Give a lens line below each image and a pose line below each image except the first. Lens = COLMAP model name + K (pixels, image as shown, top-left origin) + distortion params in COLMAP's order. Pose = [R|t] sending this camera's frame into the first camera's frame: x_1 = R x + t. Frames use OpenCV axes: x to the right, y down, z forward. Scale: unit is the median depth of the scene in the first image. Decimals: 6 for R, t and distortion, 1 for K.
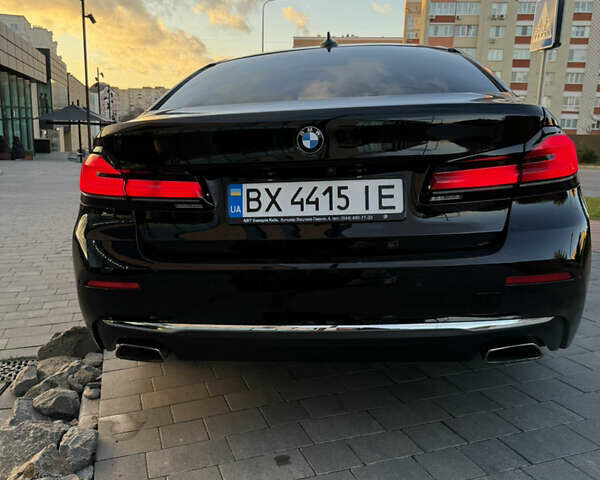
lens RADIAL K [[566.3, 0, 298.4], [0, 566.3, 232.5], [0, 0, 1]] dist [0.036393, 0.000000]
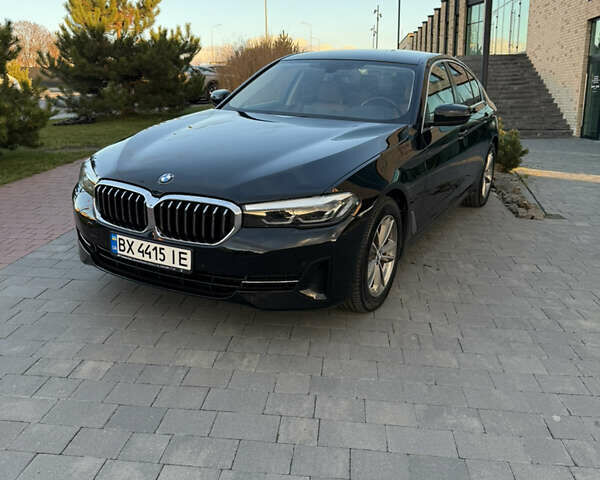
lens RADIAL K [[566.3, 0, 301.5], [0, 566.3, 244.8], [0, 0, 1]] dist [0.036393, 0.000000]
pose [[0.928800, 0.161051, -0.333756, 0.971516], [-0.042293, 0.940811, 0.336283, -0.639745], [0.368160, -0.298224, 0.880637, -0.308937]]
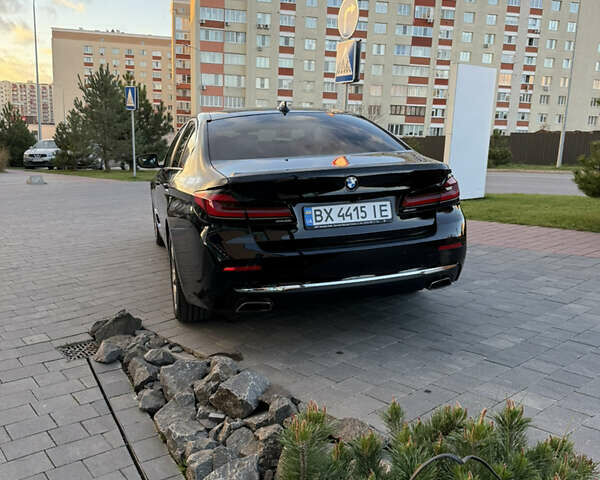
lens RADIAL K [[566.3, 0, 298.8], [0, 566.3, 244.9], [0, 0, 1]] dist [0.036393, 0.000000]
pose [[0.921333, -0.071011, 0.382234, -0.819514], [0.061718, 0.997425, 0.036537, -0.032440], [-0.383844, -0.010072, 0.923343, -0.652184]]
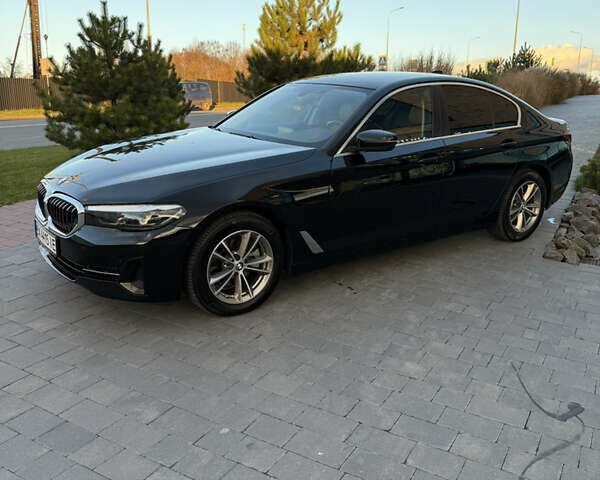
lens RADIAL K [[566.3, 0, 304.2], [0, 566.3, 238.2], [0, 0, 1]] dist [0.036393, 0.000000]
pose [[0.687105, 0.245011, -0.684000, 2.107106], [-0.021279, 0.947808, 0.318132, -0.731971], [0.726247, -0.204035, 0.656457, 0.279636]]
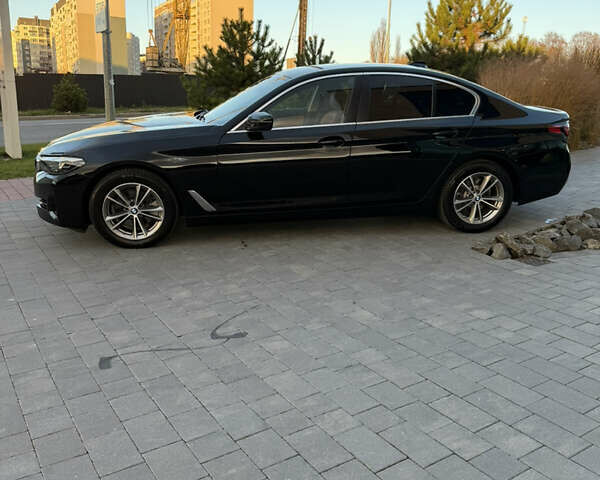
lens RADIAL K [[566.3, 0, 301.0], [0, 566.3, 236.3], [0, 0, 1]] dist [0.036393, 0.000000]
pose [[0.311001, 0.306294, -0.899701, 3.283785], [0.005595, 0.946039, 0.324003, -0.737716], [0.950393, -0.105799, 0.292506, 1.378463]]
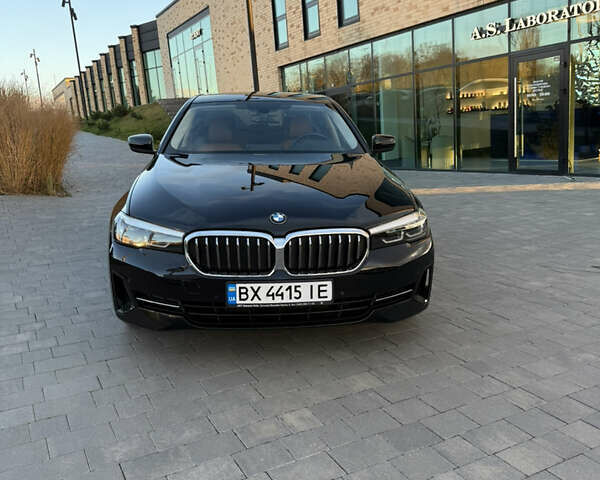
lens RADIAL K [[566.3, 0, 297.6], [0, 566.3, 238.6], [0, 0, 1]] dist [0.036393, 0.000000]
pose [[0.979553, -0.029399, 0.199025, -0.238876], [-0.020184, 0.969914, 0.242612, -0.592468], [-0.200169, -0.241668, 0.949489, -0.530891]]
